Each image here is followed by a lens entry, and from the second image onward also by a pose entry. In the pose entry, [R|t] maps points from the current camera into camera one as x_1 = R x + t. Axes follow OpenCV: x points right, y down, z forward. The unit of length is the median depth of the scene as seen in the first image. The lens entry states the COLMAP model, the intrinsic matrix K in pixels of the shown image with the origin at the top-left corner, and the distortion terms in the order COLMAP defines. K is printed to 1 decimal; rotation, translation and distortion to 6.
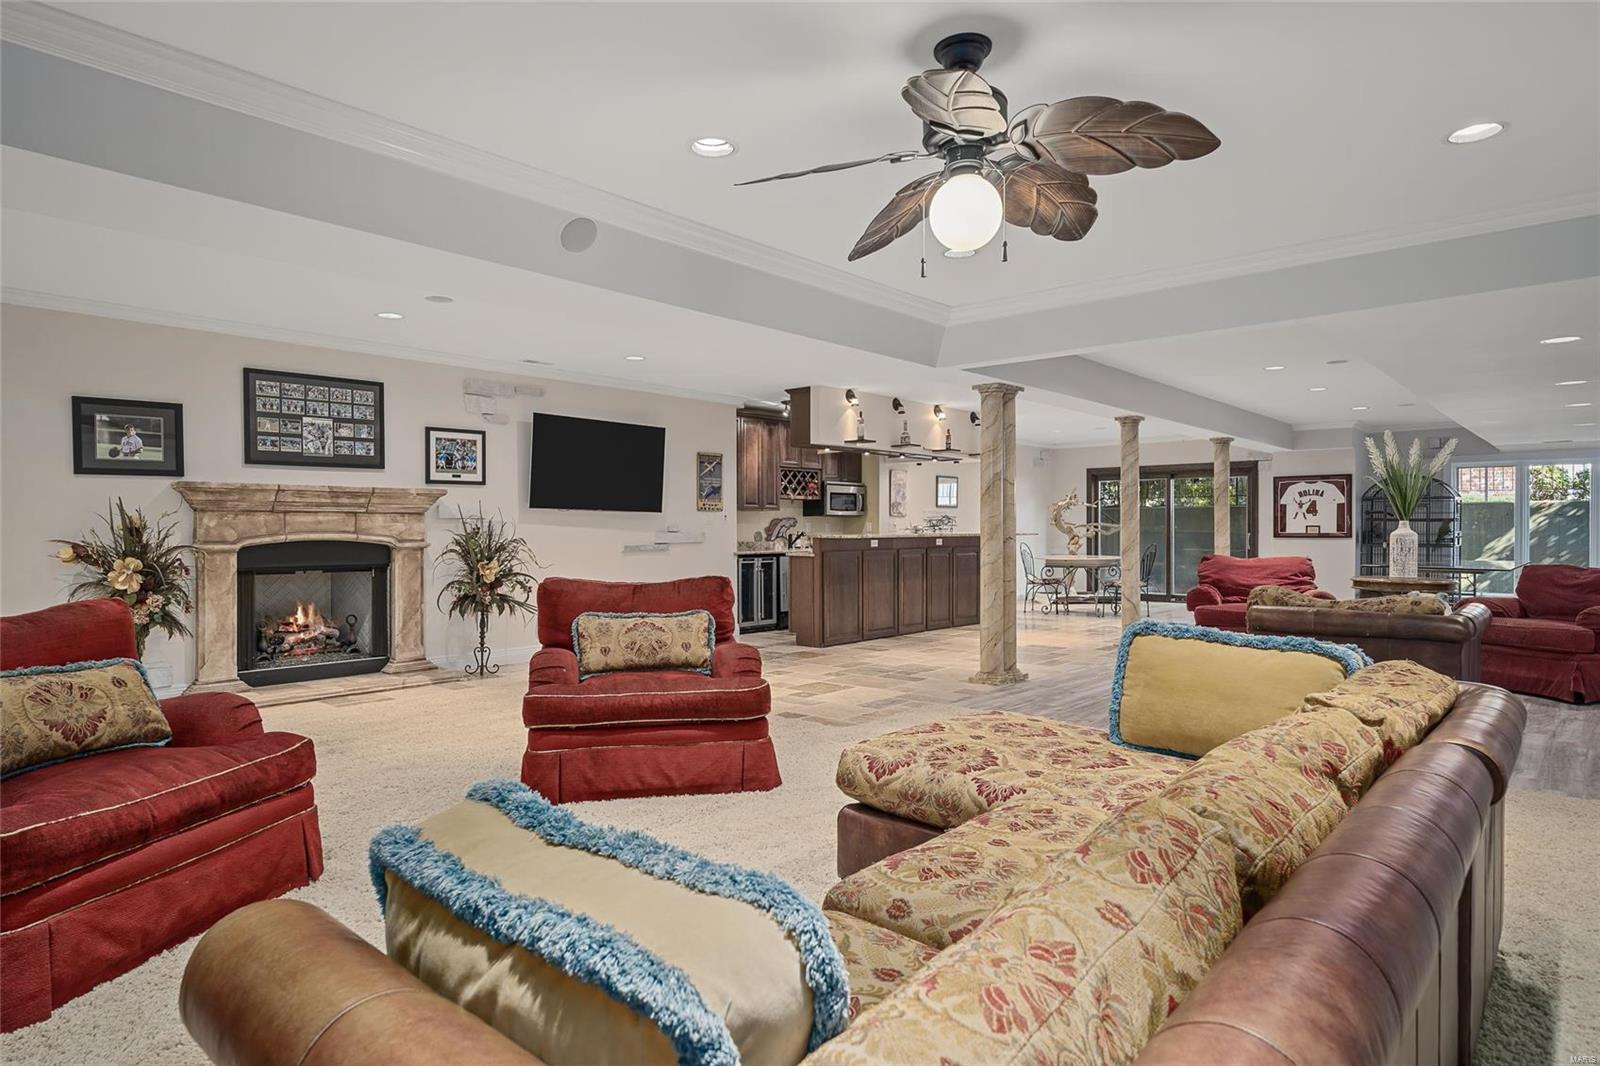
lens RADIAL K [[917.0, 0, 792.9], [0, 917.0, 539.1], [0, 0, 1]] dist [-0.001979, -0.000870]
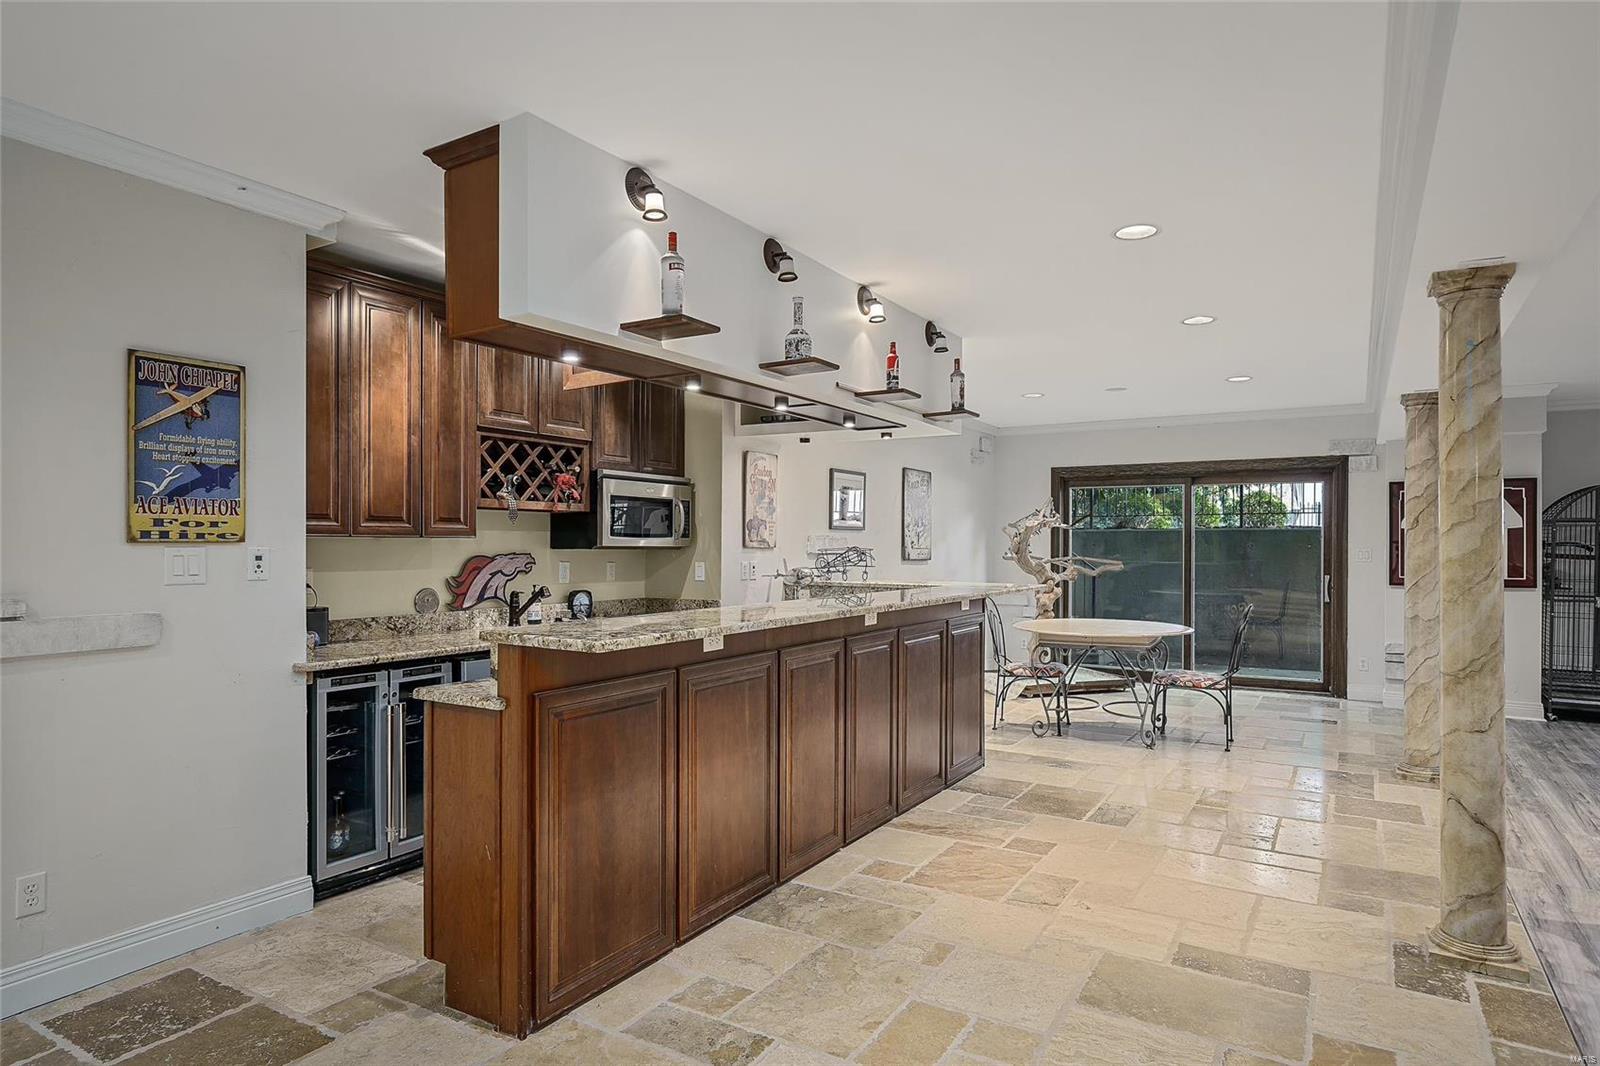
lens RADIAL K [[917.0, 0, 802.7], [0, 917.0, 549.6], [0, 0, 1]] dist [-0.001979, -0.000870]
pose [[0.981868, 0.002740, 0.189544, 0.049776], [-0.001633, 0.999981, -0.005999, -0.023487], [-0.189557, 0.005581, 0.981854, 0.577428]]
